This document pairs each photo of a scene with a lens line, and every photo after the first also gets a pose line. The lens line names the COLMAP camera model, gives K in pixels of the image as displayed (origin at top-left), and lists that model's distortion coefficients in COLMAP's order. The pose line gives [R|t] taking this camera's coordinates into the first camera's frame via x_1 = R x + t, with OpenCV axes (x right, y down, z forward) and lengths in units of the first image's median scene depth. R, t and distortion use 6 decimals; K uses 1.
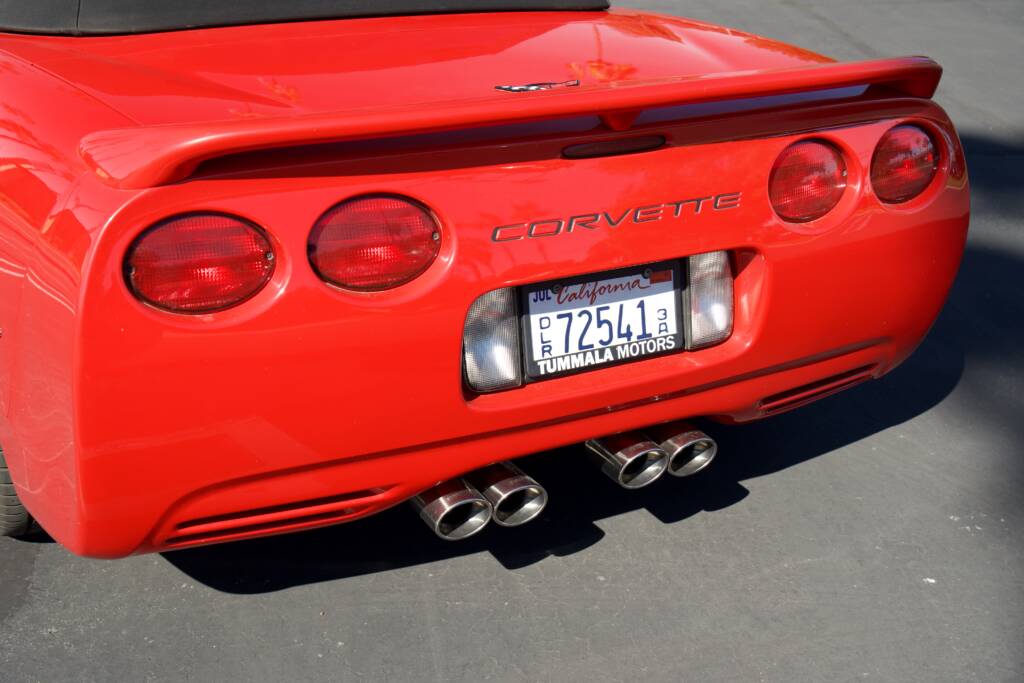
lens RADIAL K [[1303.0, 0, 514.0], [0, 1303.0, 340.4], [0, 0, 1]] dist [0.095938, 0.000000]
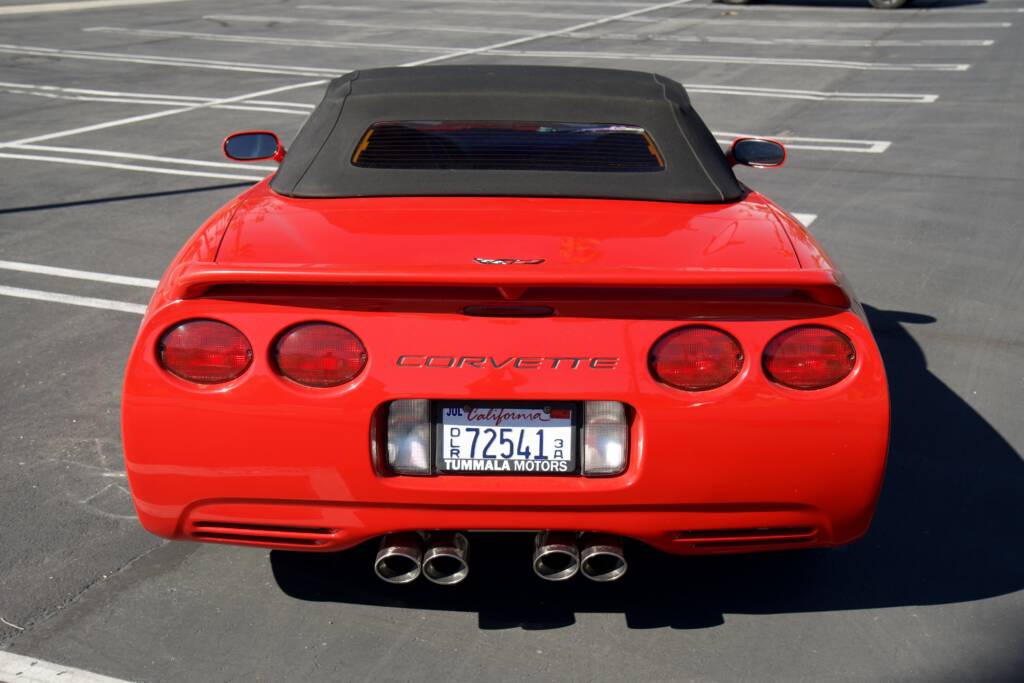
lens RADIAL K [[1307.9, 0, 511.4], [0, 1307.9, 343.6], [0, 0, 1]] dist [0.102767, 0.000000]
pose [[0.873492, 0.130582, -0.468999, 0.679243], [-0.175412, 0.983068, -0.052986, -0.040908], [0.454139, 0.128551, 0.881608, -0.178897]]
